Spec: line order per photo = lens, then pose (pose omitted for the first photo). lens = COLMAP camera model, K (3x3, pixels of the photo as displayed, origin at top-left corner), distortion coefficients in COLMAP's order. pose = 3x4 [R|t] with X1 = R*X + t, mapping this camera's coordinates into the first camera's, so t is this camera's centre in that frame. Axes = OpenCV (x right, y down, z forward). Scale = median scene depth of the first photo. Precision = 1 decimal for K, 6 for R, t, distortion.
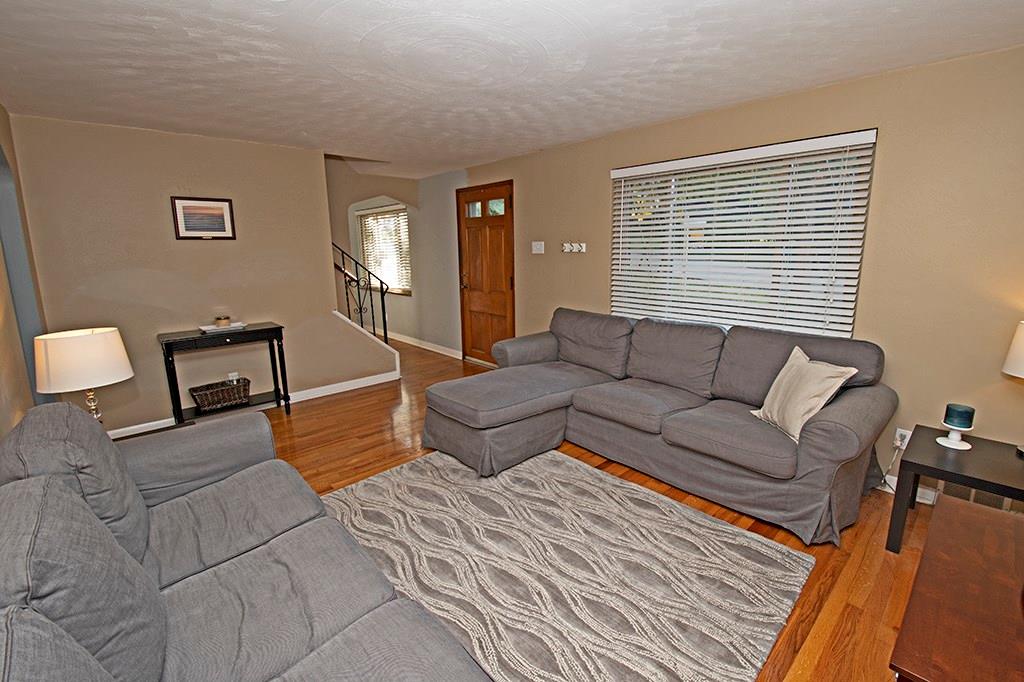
lens RADIAL K [[446.5, 0, 530.5], [0, 446.5, 330.1], [0, 0, 1]] dist [0.011720, -0.021214]
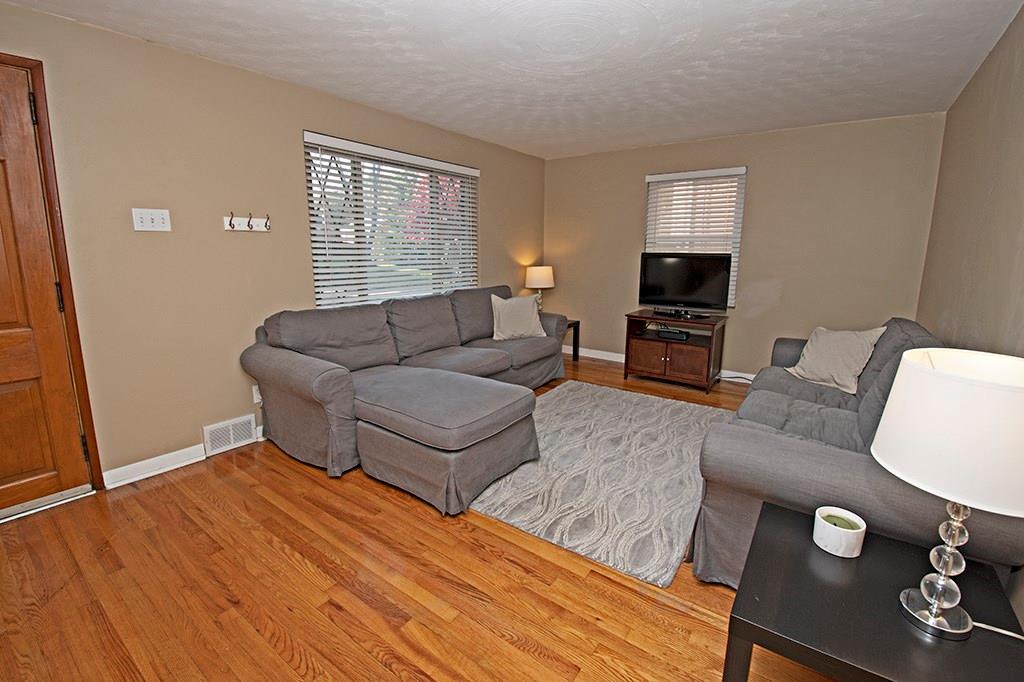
lens RADIAL K [[446.5, 0, 530.5], [0, 446.5, 330.1], [0, 0, 1]] dist [0.011720, -0.021214]
pose [[-0.210160, -0.162146, 0.964127, -0.909128], [0.178818, 0.963140, 0.200959, -0.124740], [-0.961175, 0.214637, -0.173418, 1.022019]]
